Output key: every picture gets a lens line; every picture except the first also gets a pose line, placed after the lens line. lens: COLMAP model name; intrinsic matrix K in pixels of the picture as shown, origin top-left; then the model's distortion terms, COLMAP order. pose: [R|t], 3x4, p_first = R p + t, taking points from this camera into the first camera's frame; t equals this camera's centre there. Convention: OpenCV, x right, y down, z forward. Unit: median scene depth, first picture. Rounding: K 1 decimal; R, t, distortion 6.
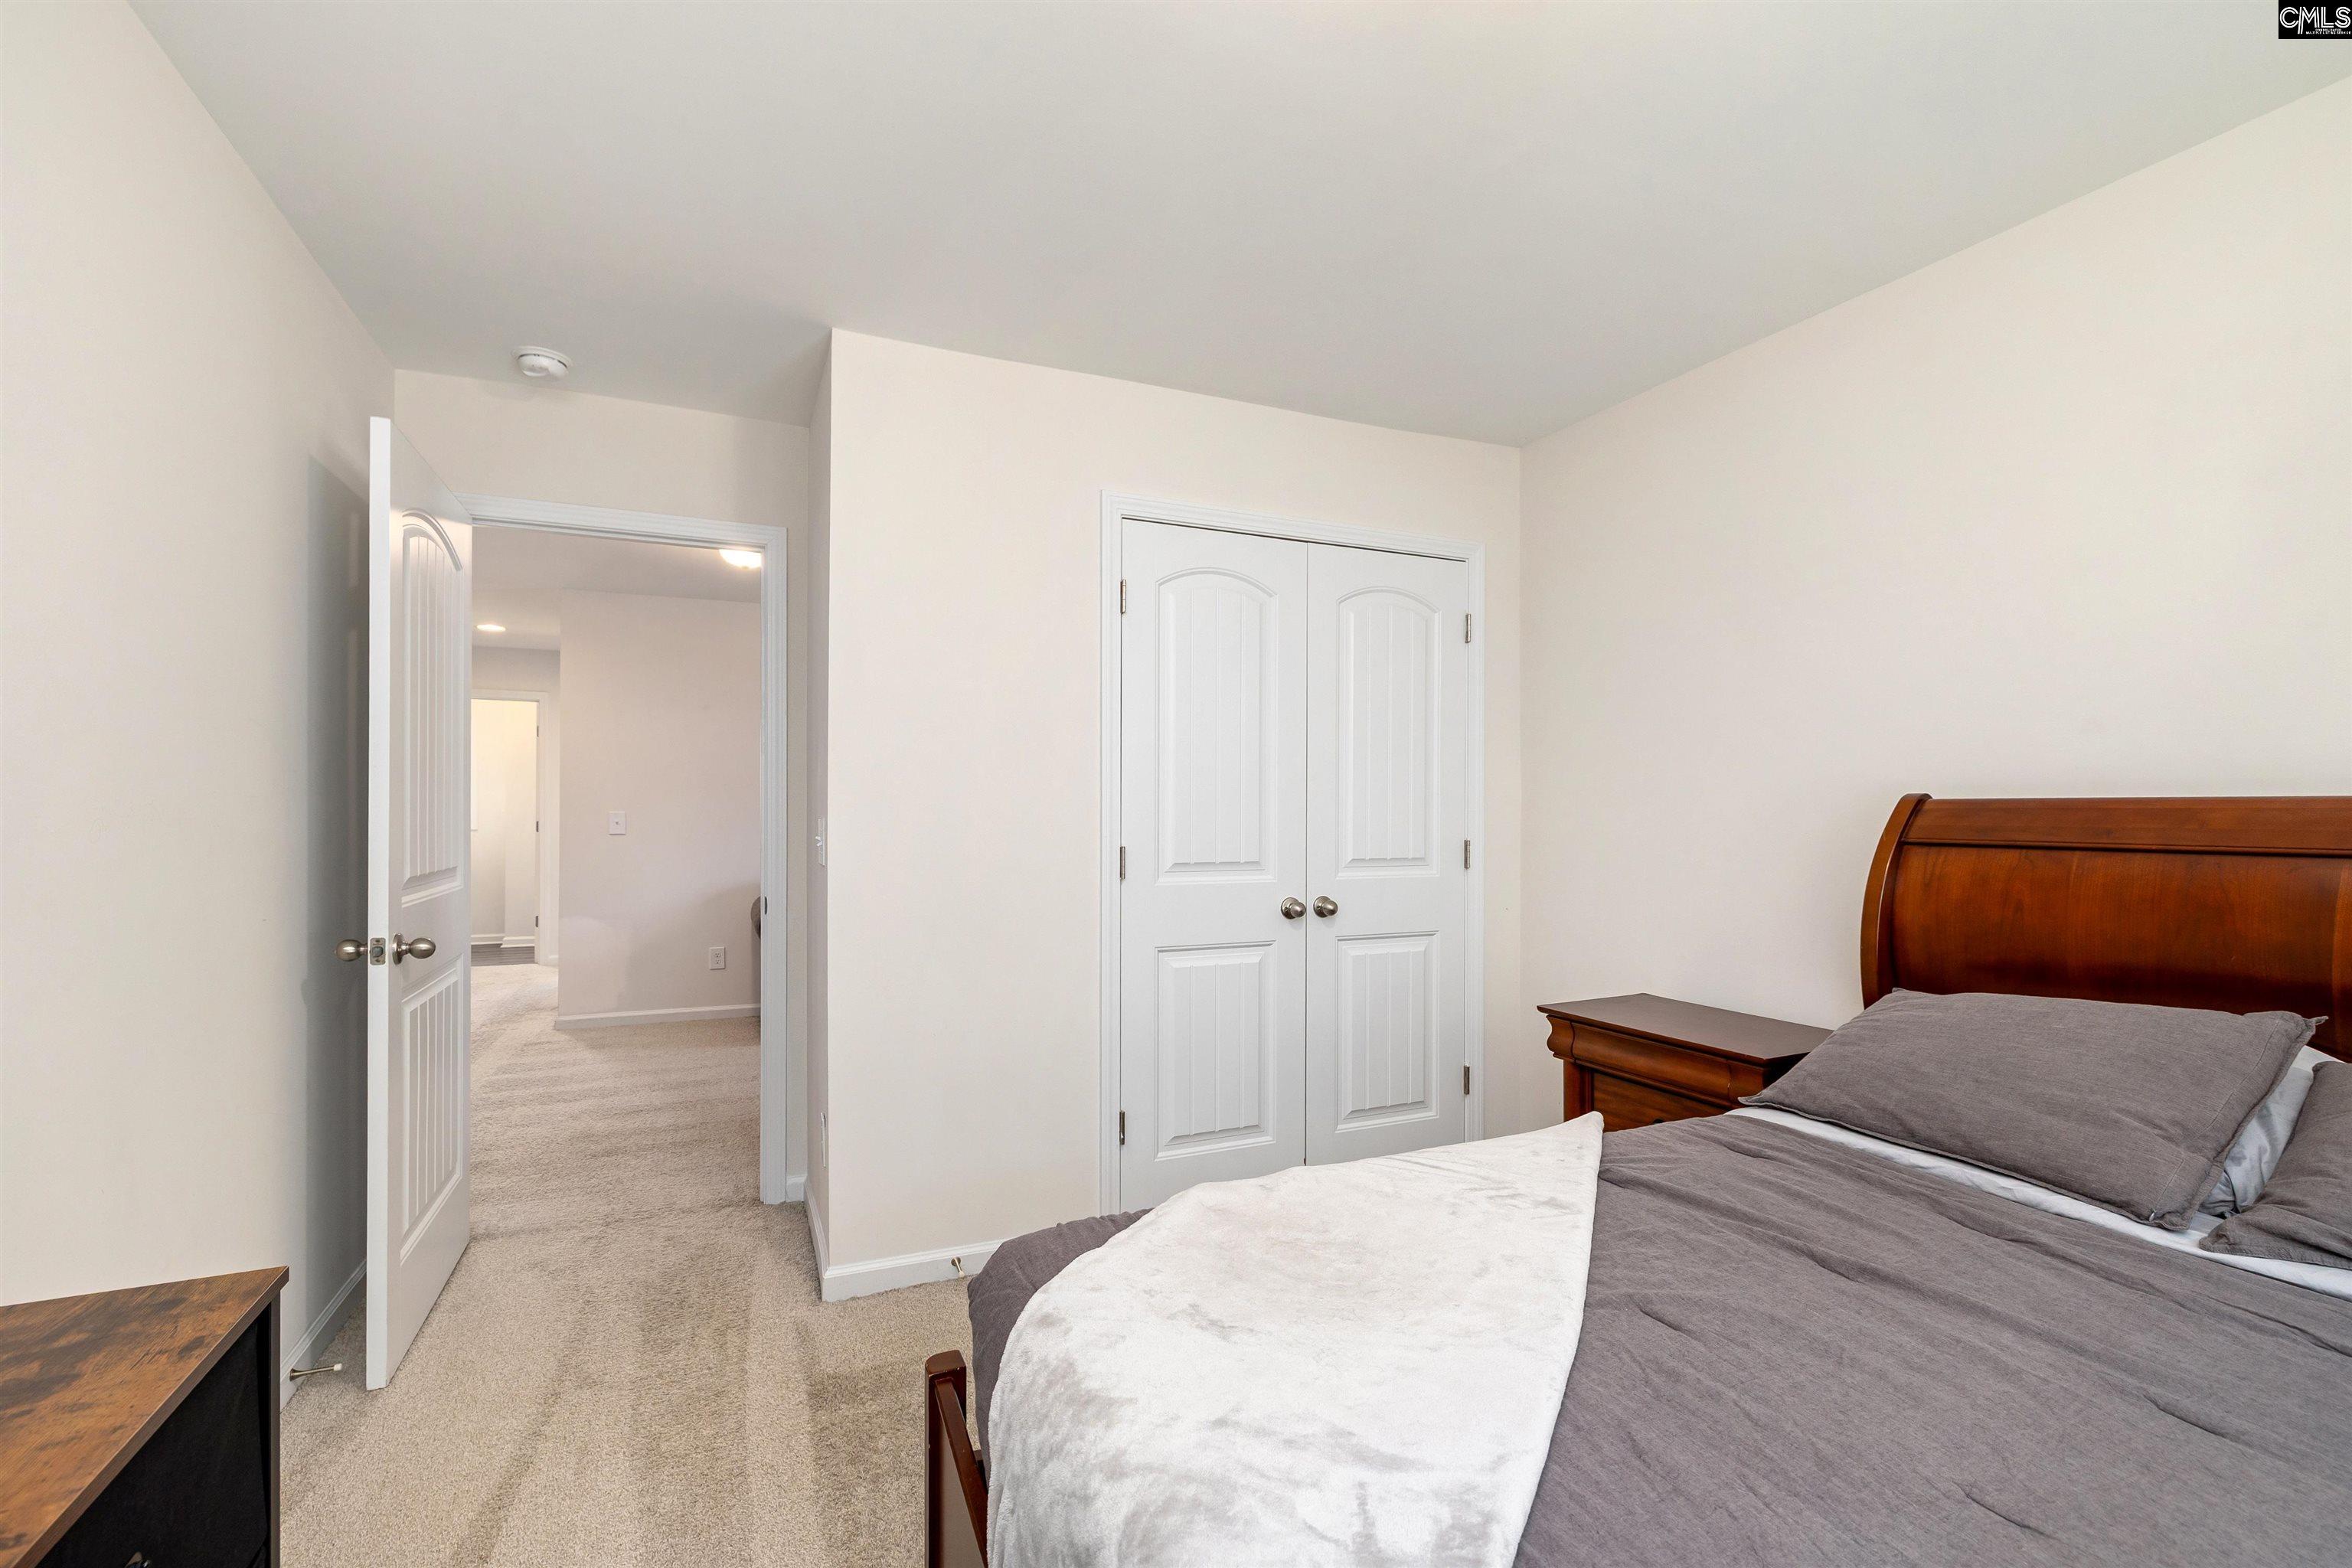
lens RADIAL K [[1023.3, 0, 1176.0], [0, 1023.3, 784.0], [0, 0, 1]] dist [0.000665, 0.000024]
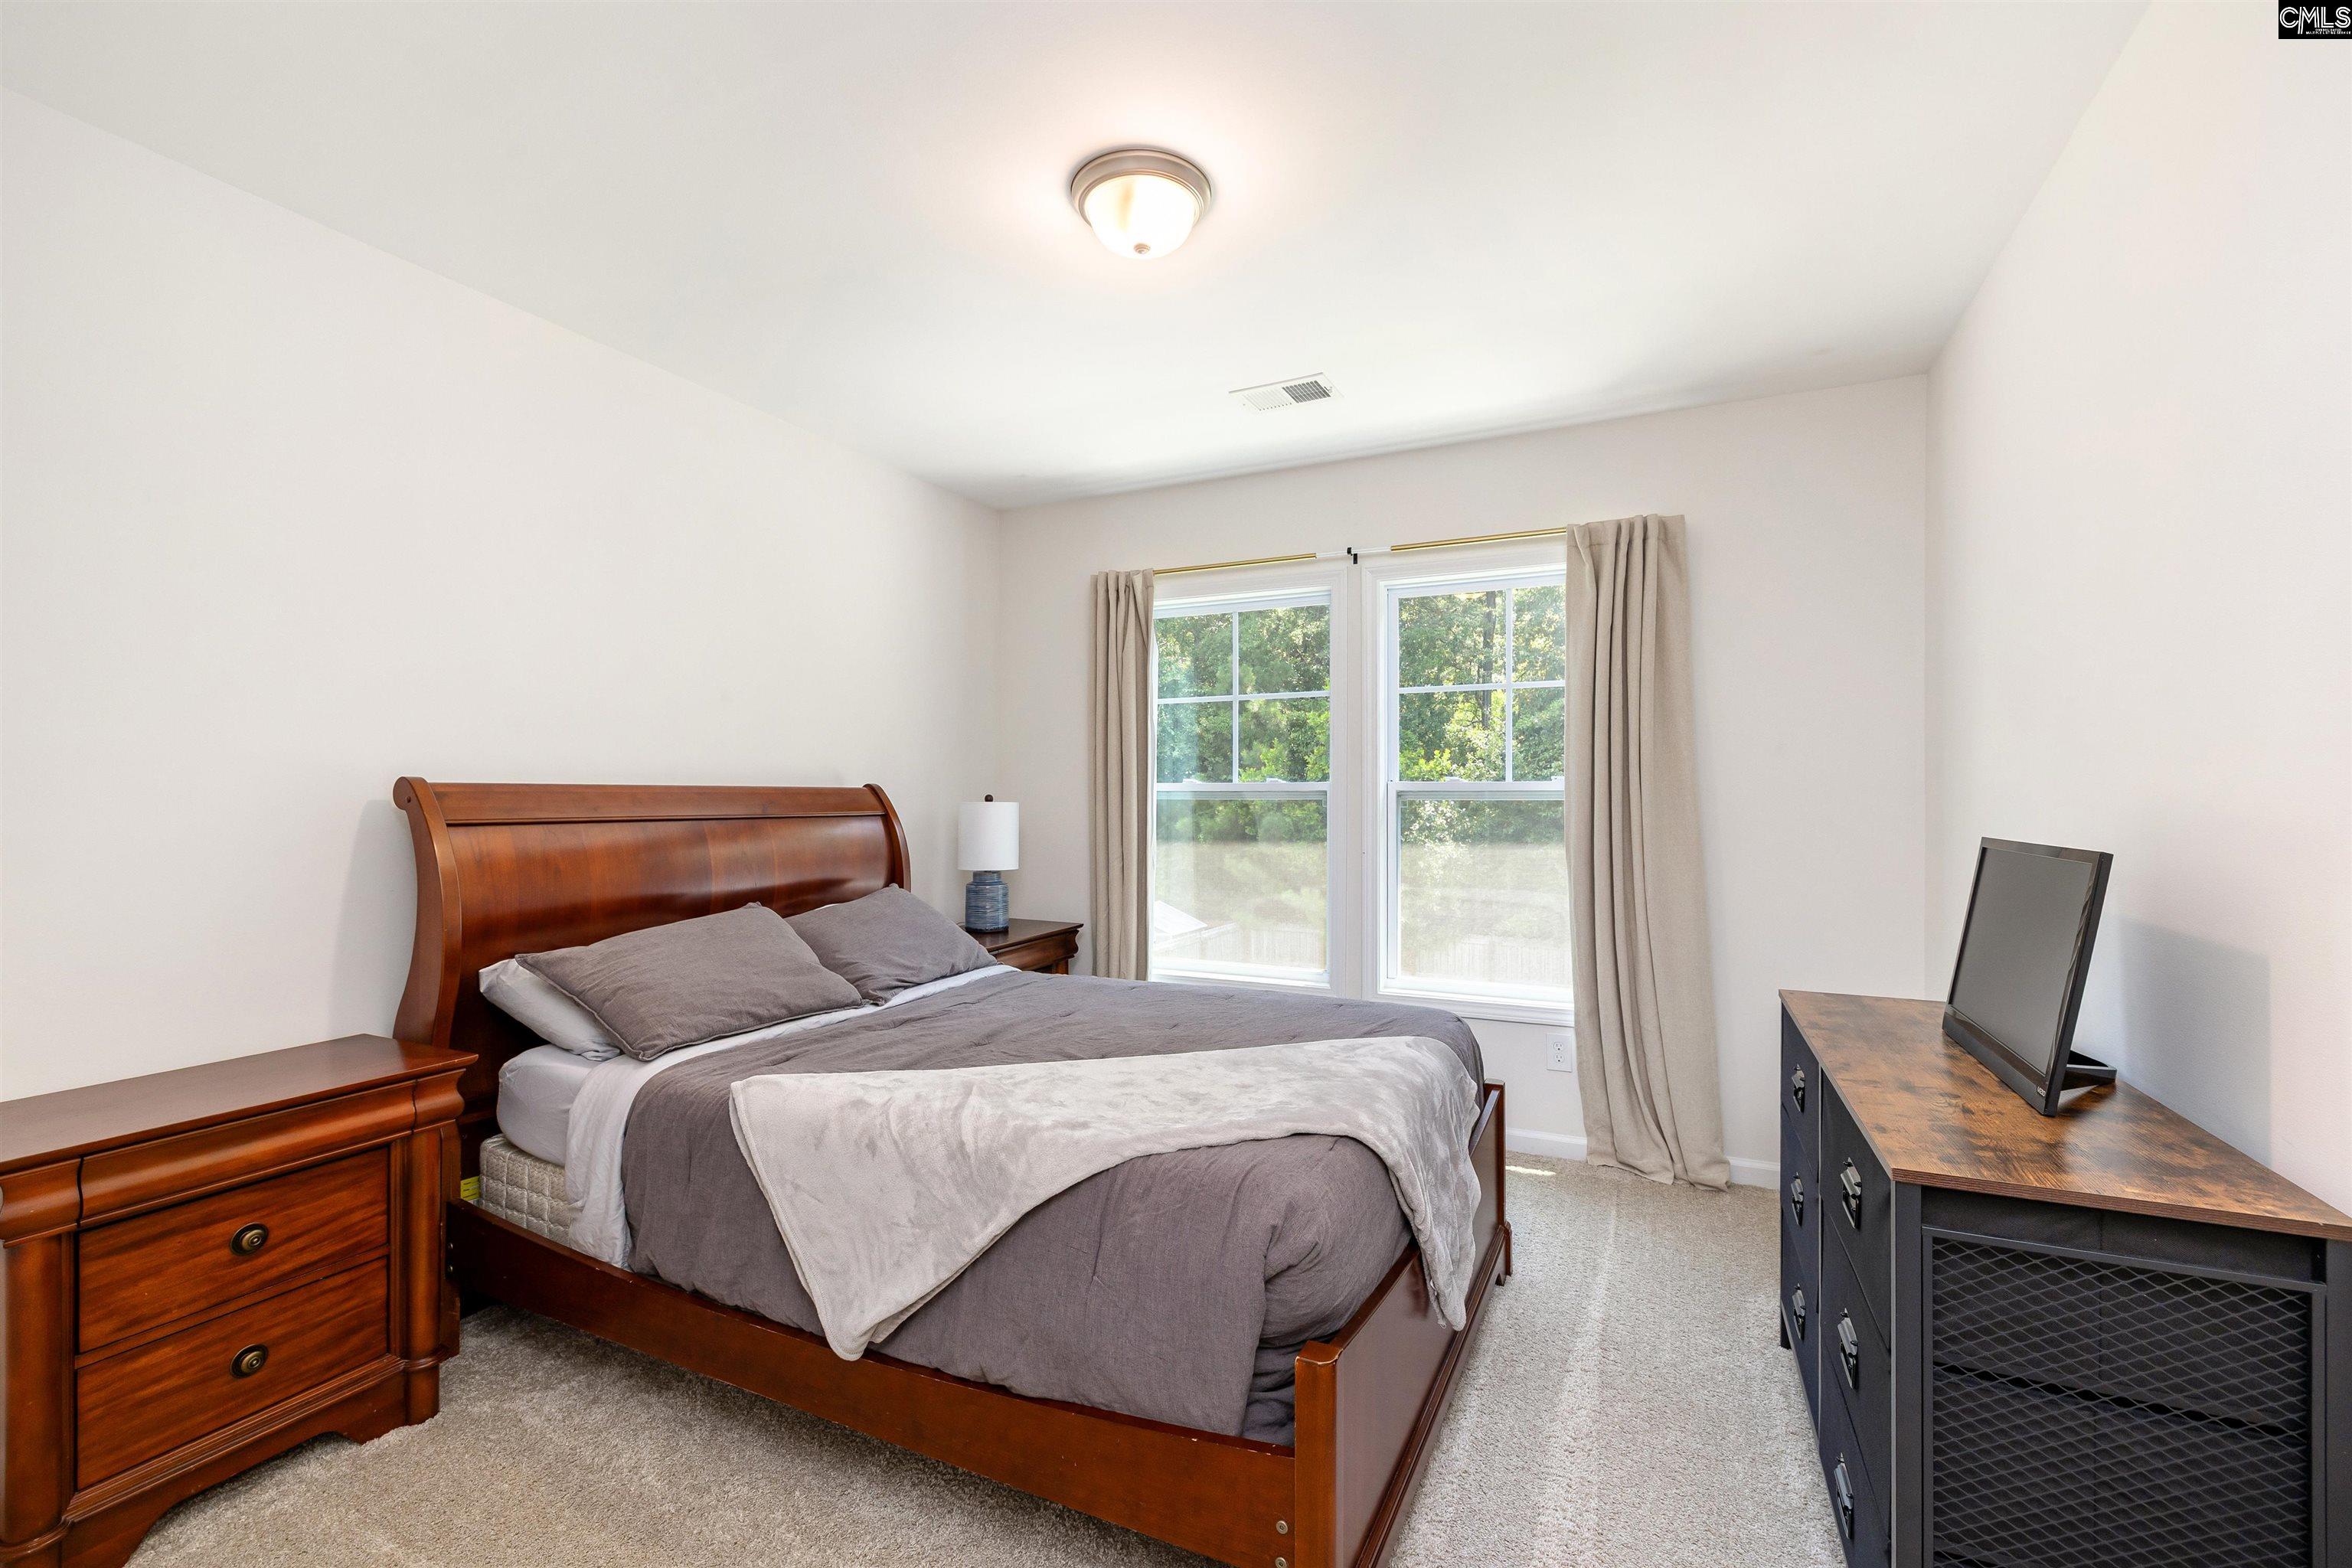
lens RADIAL K [[1023.3, 0, 1176.0], [0, 1023.3, 784.0], [0, 0, 1]] dist [0.000665, 0.000024]
pose [[-0.645930, 0.003311, 0.763390, -0.930809], [-0.015689, 0.999722, -0.017611, 0.035338], [-0.763236, -0.023352, -0.645698, 1.824706]]
